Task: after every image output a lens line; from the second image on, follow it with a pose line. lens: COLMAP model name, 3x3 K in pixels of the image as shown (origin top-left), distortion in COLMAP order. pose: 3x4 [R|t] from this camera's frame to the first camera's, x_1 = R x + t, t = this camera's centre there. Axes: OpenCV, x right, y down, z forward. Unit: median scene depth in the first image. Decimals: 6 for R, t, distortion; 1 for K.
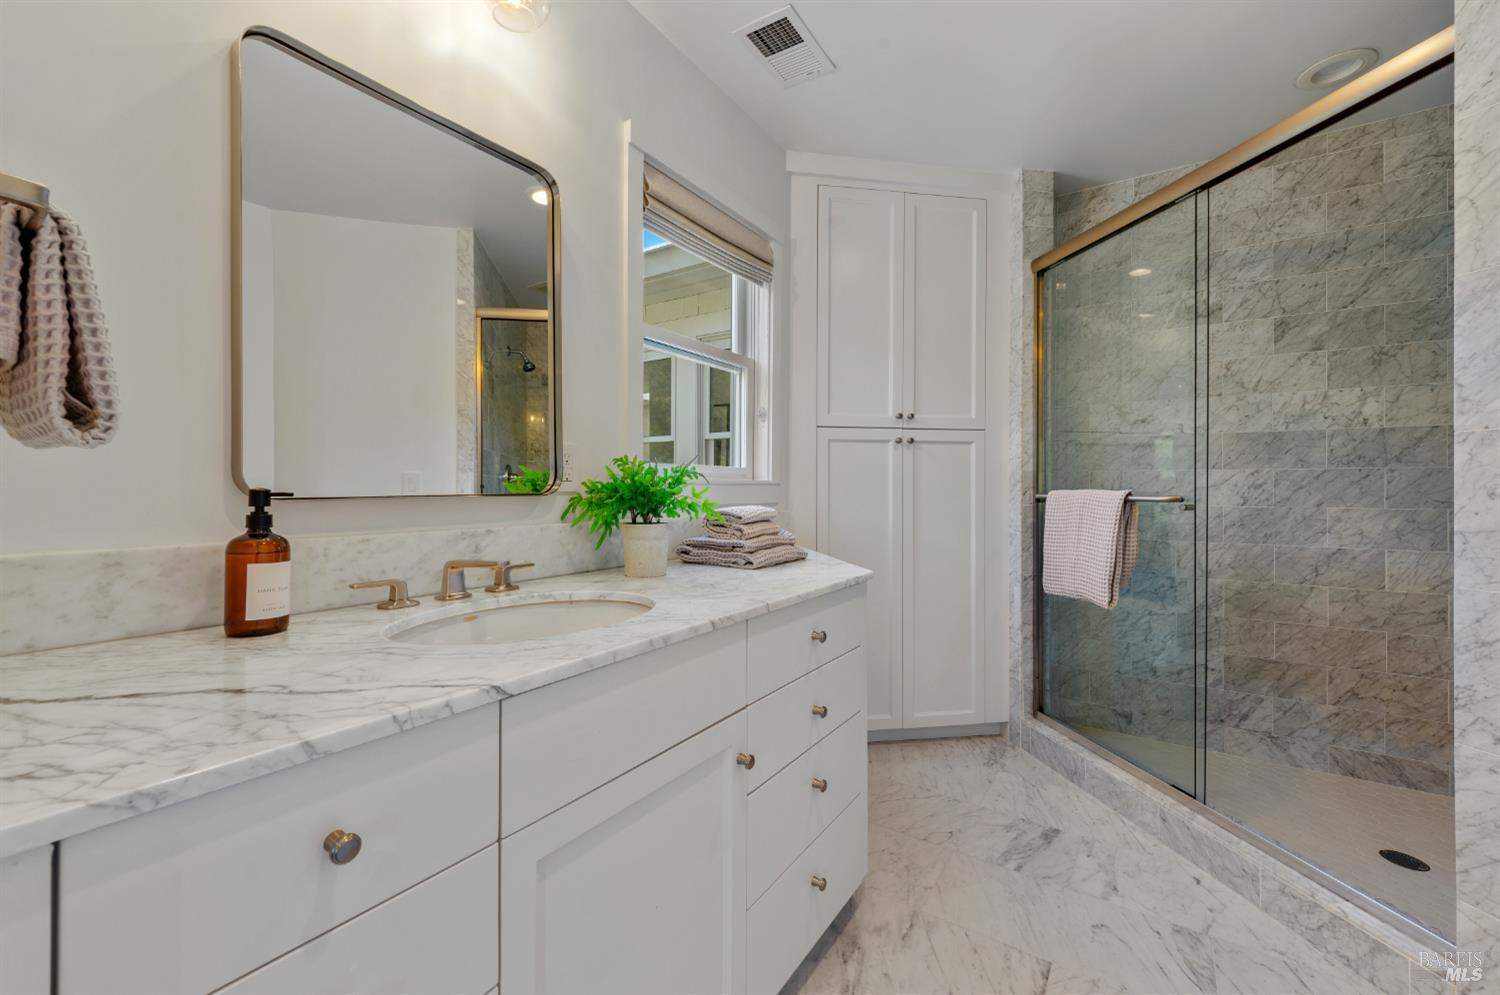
lens RADIAL K [[600.4, 0, 751.4], [0, 600.4, 490.9], [0, 0, 1]] dist [0.000027, -0.000090]
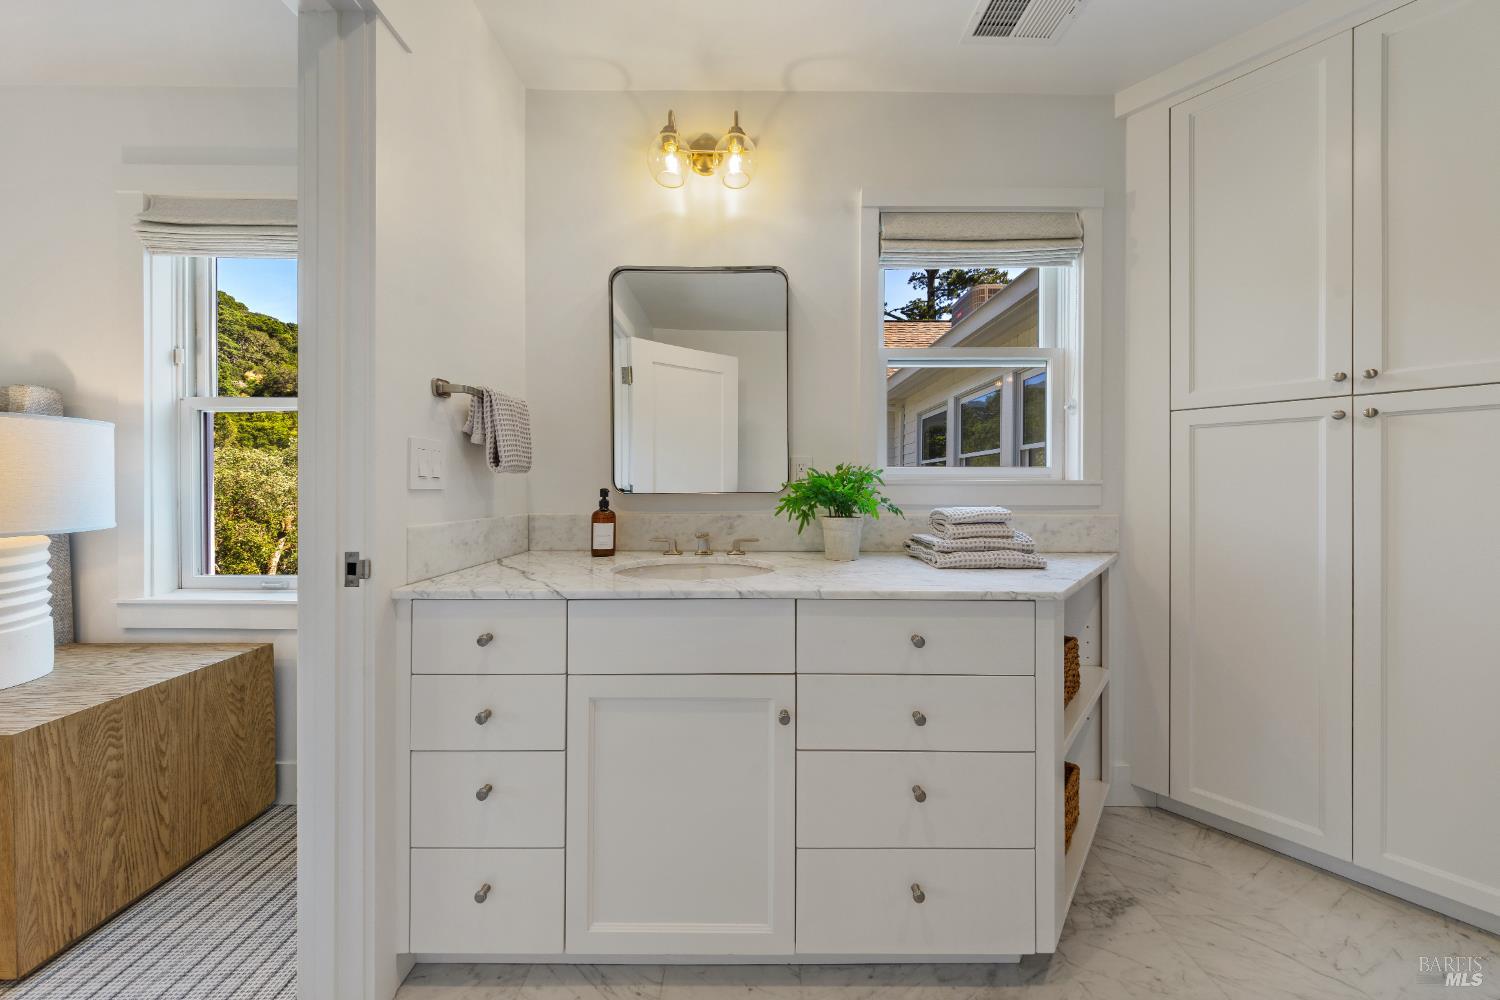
lens RADIAL K [[472.5, 0, 748.0], [0, 472.5, 491.0], [0, 0, 1]] dist [0.000175, -0.000017]
pose [[0.549800, 0.003451, -0.835289, 0.489147], [-0.005060, 0.999987, 0.000801, 0.000910], [0.835281, 0.003786, 0.549810, 0.285651]]
